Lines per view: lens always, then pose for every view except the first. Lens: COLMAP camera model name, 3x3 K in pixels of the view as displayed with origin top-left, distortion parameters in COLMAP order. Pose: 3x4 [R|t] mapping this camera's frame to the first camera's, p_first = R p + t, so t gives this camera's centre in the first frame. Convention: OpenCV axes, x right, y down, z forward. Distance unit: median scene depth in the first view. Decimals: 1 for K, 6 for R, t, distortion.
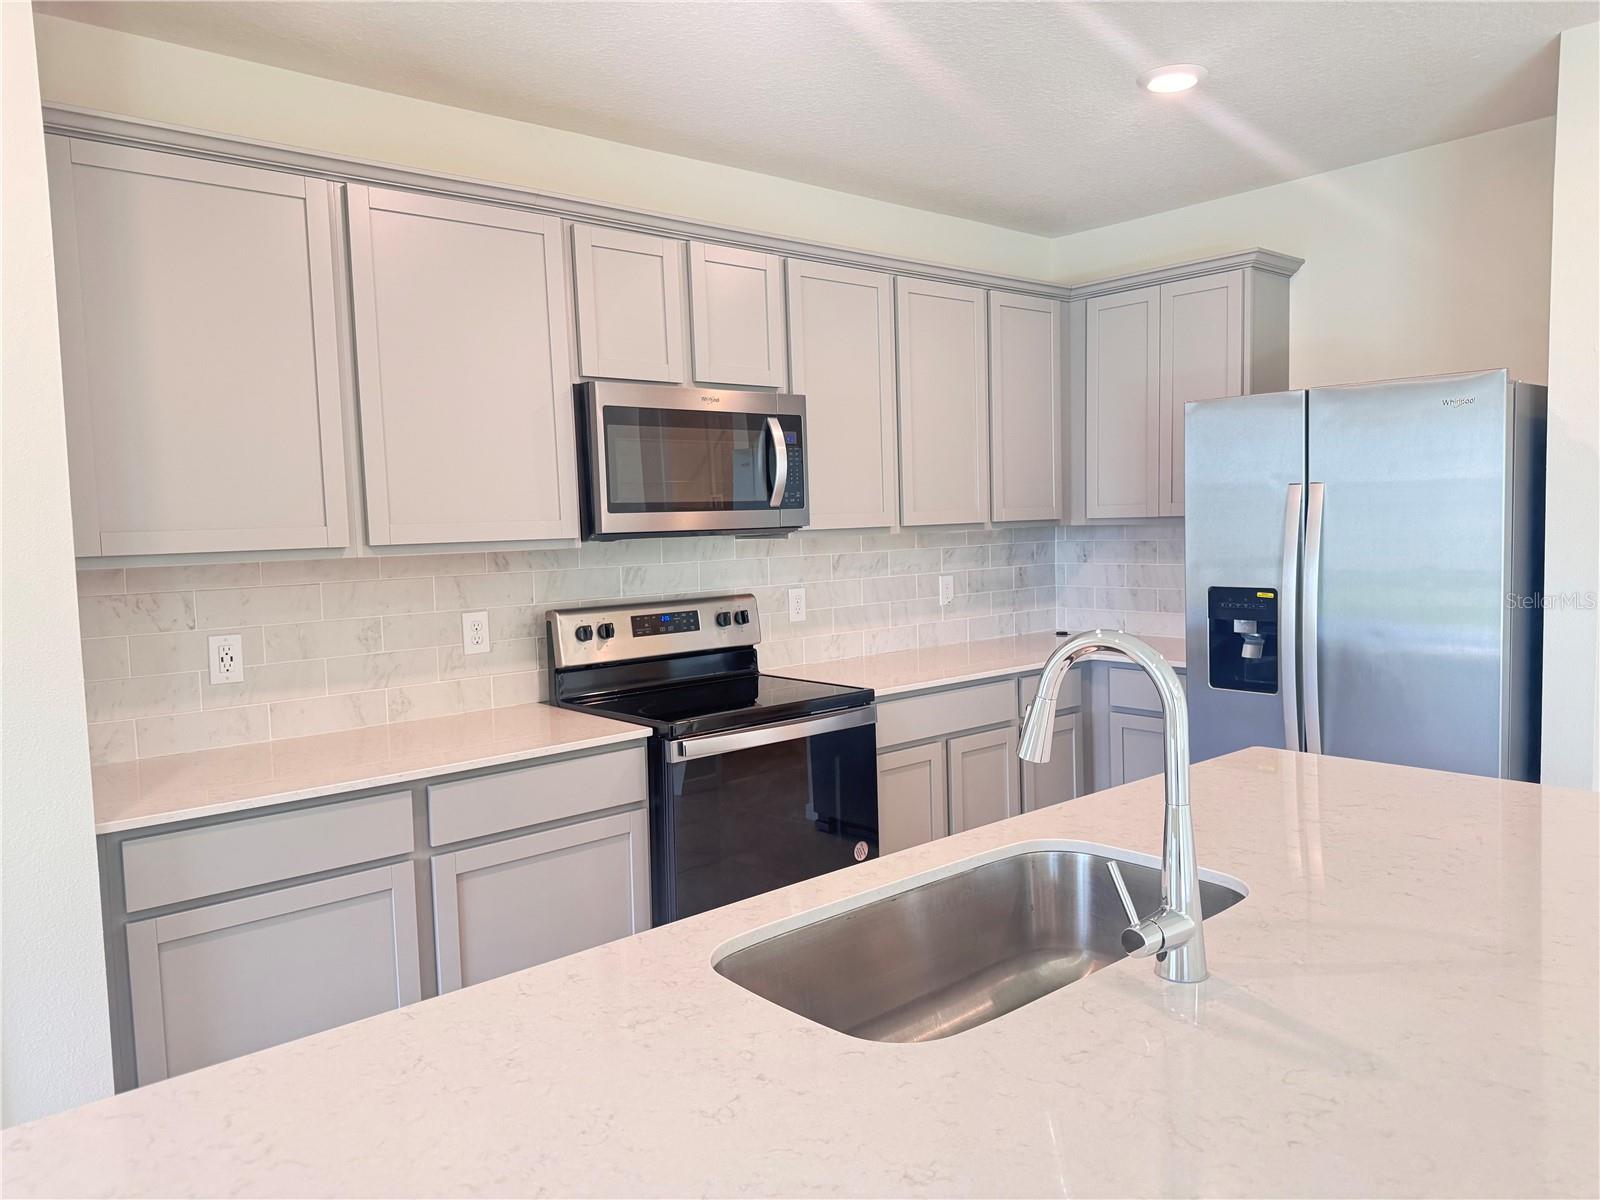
lens RADIAL K [[1125.6, 0, 821.6], [0, 1125.6, 606.3], [0, 0, 1]] dist [0.047234, -0.049826]
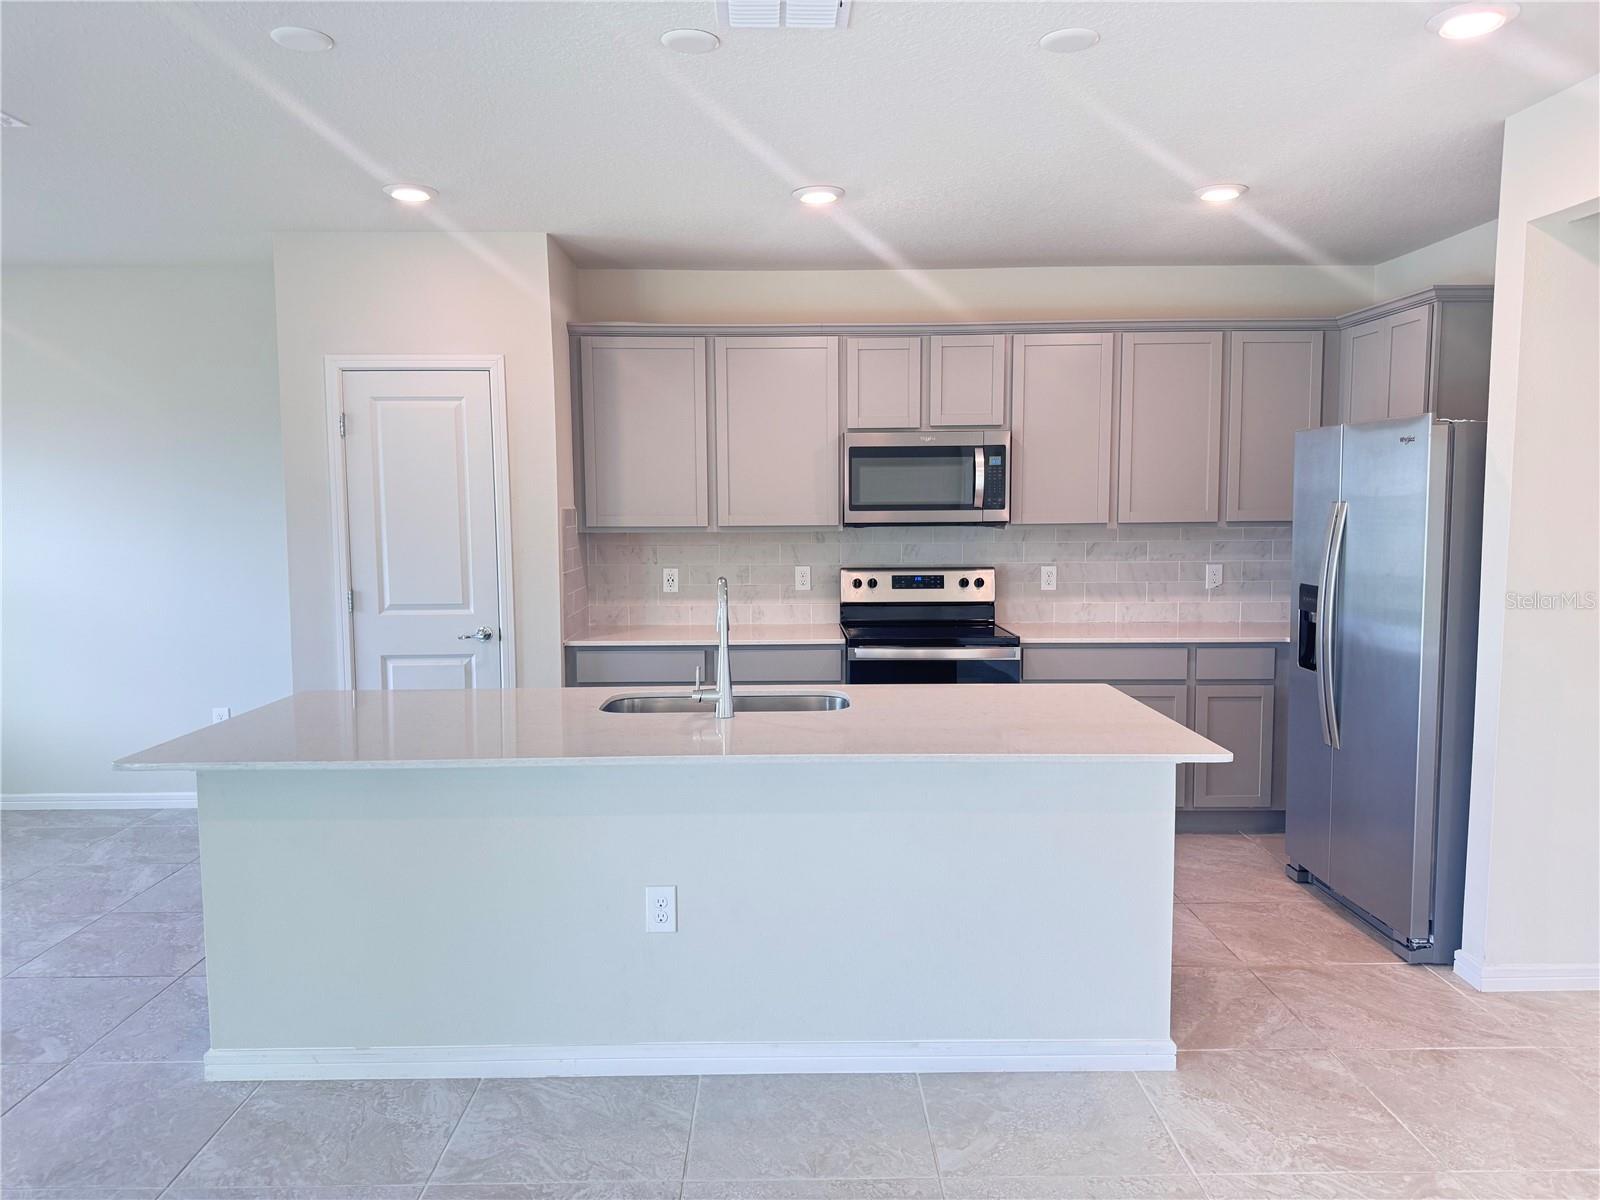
lens RADIAL K [[1125.6, 0, 803.3], [0, 1125.6, 600.4], [0, 0, 1]] dist [0.047234, -0.049826]
pose [[0.758914, 0.079957, -0.646263, 0.770439], [-0.067879, 0.996740, 0.043608, -0.016739], [0.647643, 0.010773, 0.761868, -0.286009]]
